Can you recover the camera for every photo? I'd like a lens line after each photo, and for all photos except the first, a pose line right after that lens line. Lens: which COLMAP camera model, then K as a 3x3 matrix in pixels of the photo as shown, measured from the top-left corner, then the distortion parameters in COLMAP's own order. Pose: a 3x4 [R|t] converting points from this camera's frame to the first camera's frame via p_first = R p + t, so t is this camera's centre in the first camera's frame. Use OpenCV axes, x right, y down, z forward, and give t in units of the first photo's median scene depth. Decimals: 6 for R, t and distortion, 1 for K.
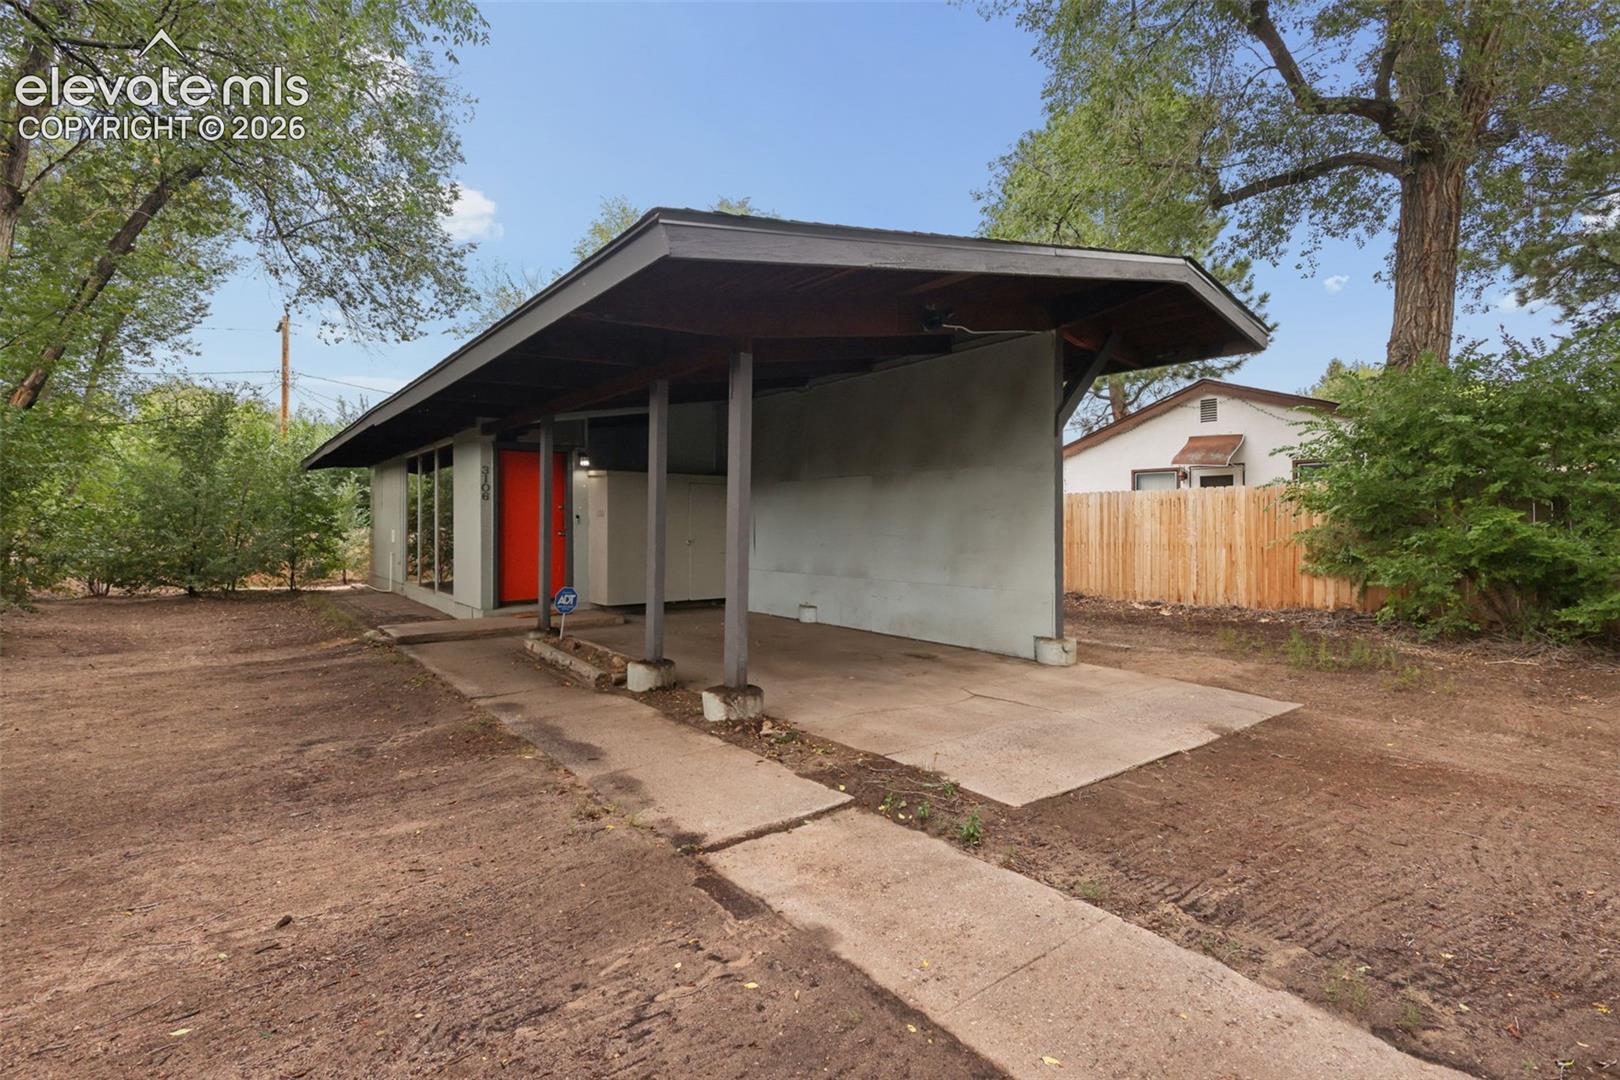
lens RADIAL K [[753.3, 0, 808.2], [0, 753.3, 531.2], [0, 0, 1]] dist [-0.000123, 0.000674]
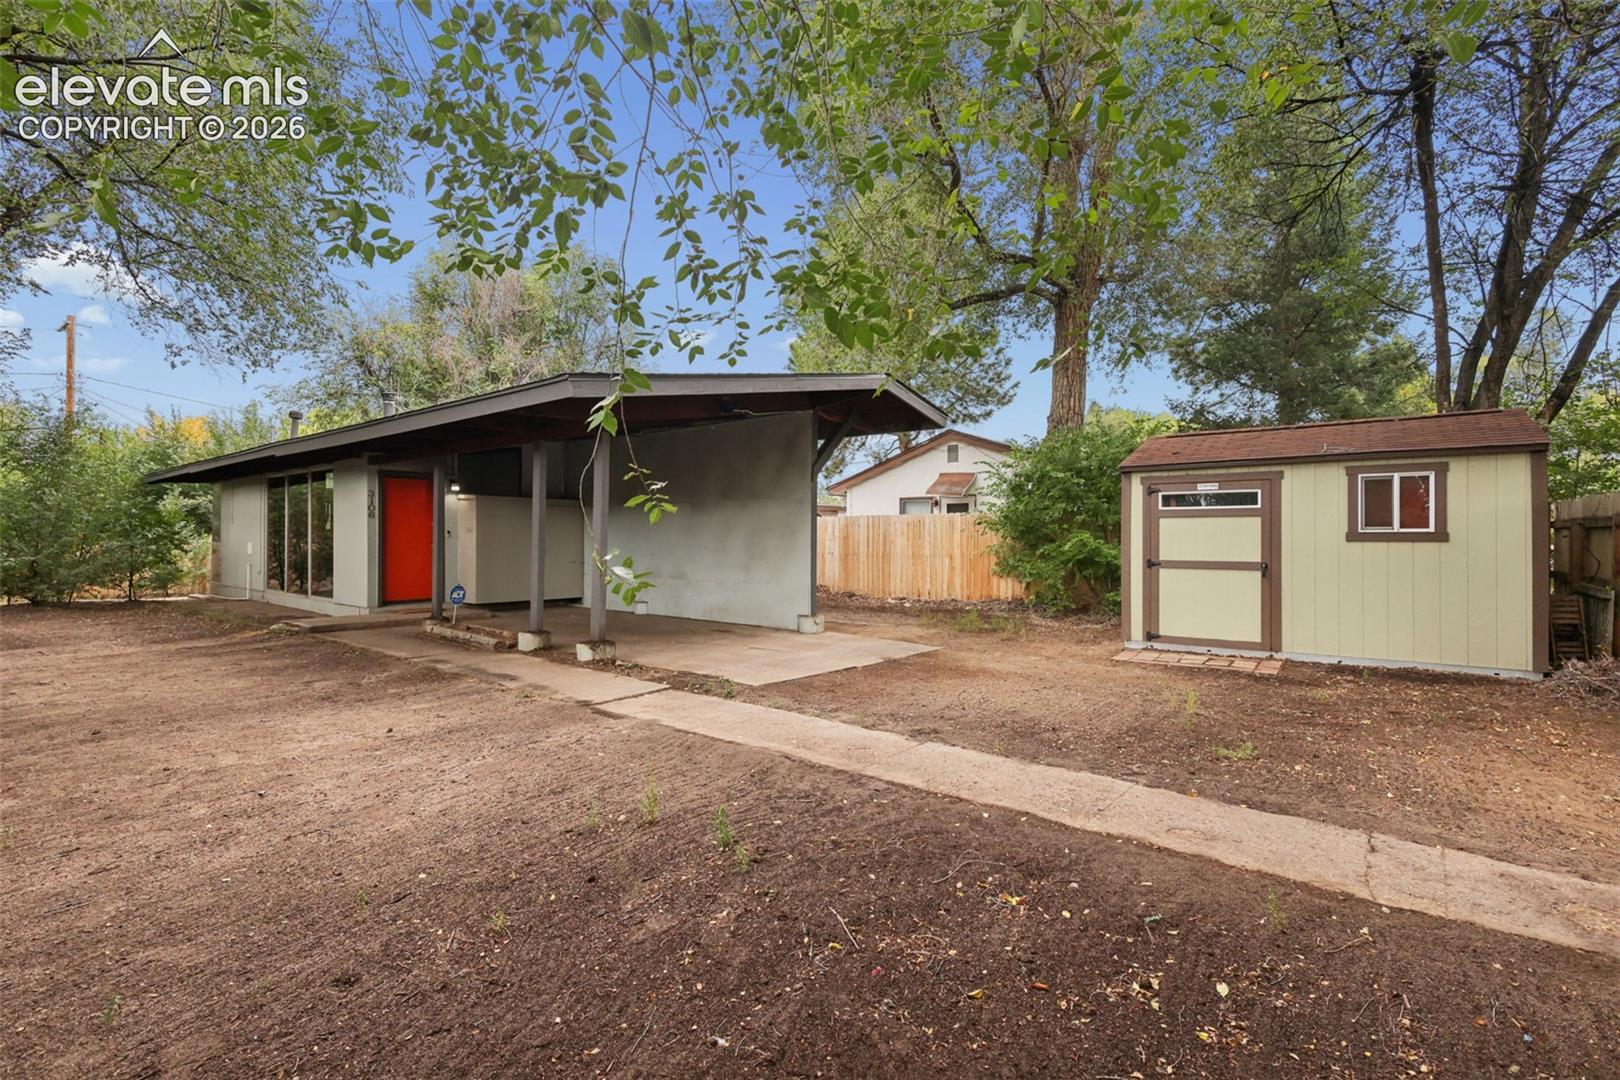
lens RADIAL K [[753.3, 0, 808.2], [0, 753.3, 531.2], [0, 0, 1]] dist [-0.000123, 0.000674]
pose [[0.974614, 0.006778, 0.223791, -0.011372], [-0.002328, 0.999794, -0.020145, 0.002988], [-0.223882, 0.019112, 0.974429, -0.359376]]
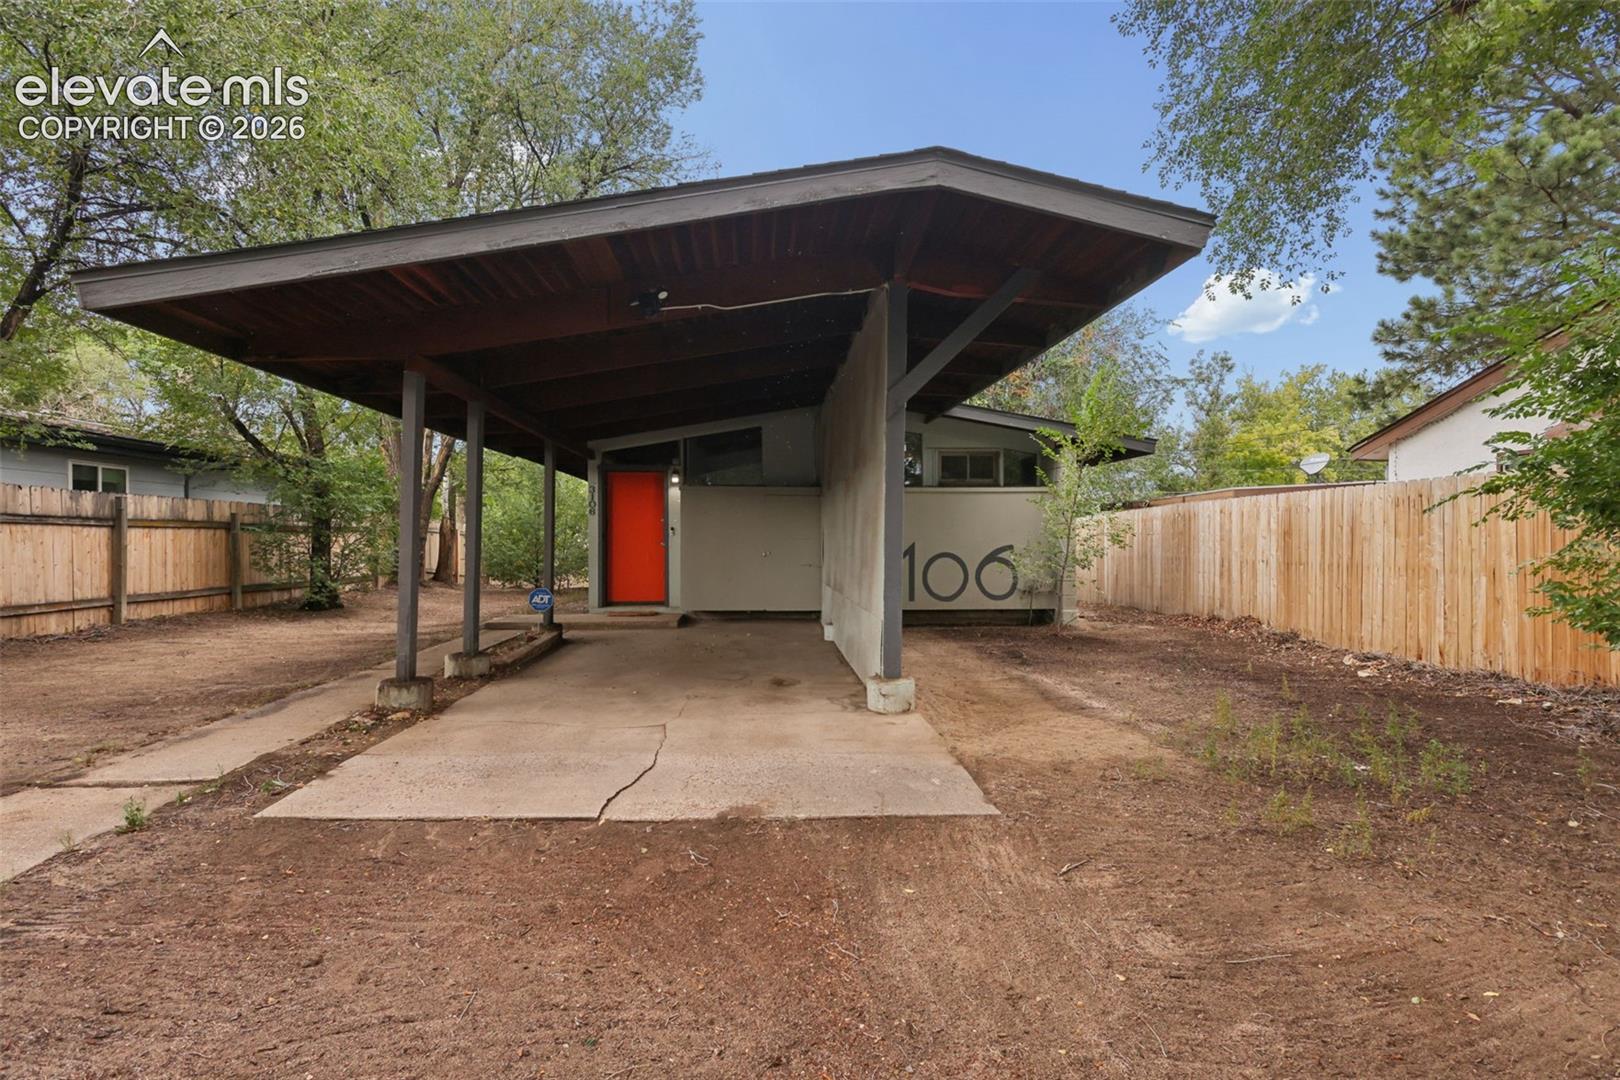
lens RADIAL K [[754.0, 0, 810.0], [0, 754.0, 540.0], [0, 0, 1]] dist [-0.002390, 0.000160]
pose [[0.819457, 0.001988, -0.573138, 0.546555], [-0.009578, 0.999902, -0.010226, 0.006999], [0.573061, 0.013870, 0.819395, 0.241193]]
